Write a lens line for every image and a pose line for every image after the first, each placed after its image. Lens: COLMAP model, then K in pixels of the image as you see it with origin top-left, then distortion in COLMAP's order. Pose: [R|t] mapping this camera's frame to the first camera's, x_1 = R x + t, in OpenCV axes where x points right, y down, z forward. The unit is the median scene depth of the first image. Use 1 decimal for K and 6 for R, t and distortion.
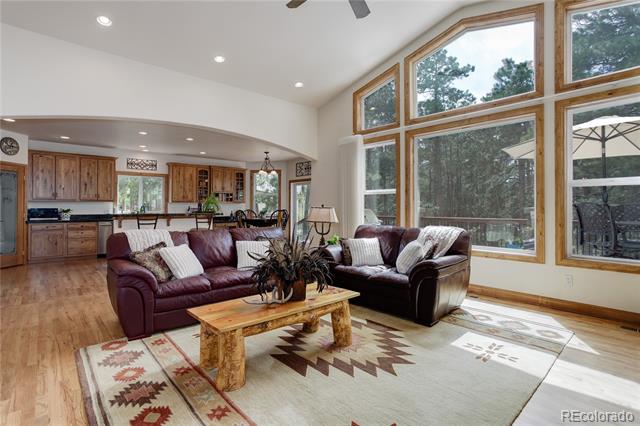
lens RADIAL K [[324.5, 0, 318.5], [0, 324.5, 215.7], [0, 0, 1]] dist [-0.001507, 0.000545]
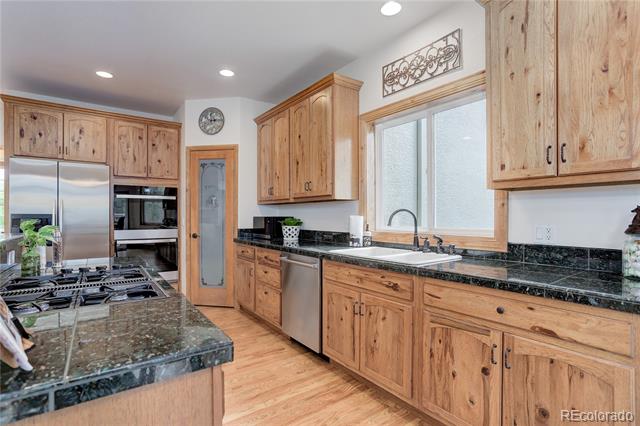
lens RADIAL K [[324.5, 0, 318.5], [0, 324.5, 215.7], [0, 0, 1]] dist [-0.001507, 0.000545]
pose [[-0.087009, 0.016016, -0.996079, -0.270518], [-0.005178, 0.999850, 0.016529, -0.031380], [0.996194, 0.006596, -0.086913, 1.046409]]
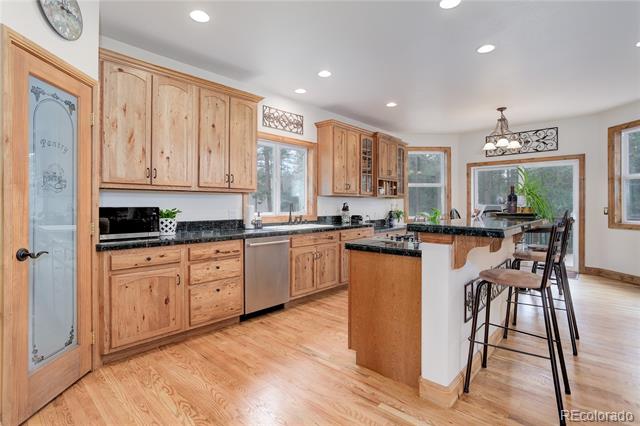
lens RADIAL K [[318.7, 0, 320.0], [0, 318.7, 213.0], [0, 0, 1]] dist [-0.001826, -0.000056]
pose [[0.992218, 0.003849, 0.124453, -0.613629], [-0.004995, 0.999948, 0.008900, -0.018879], [-0.124413, -0.009453, 0.992186, 0.549575]]
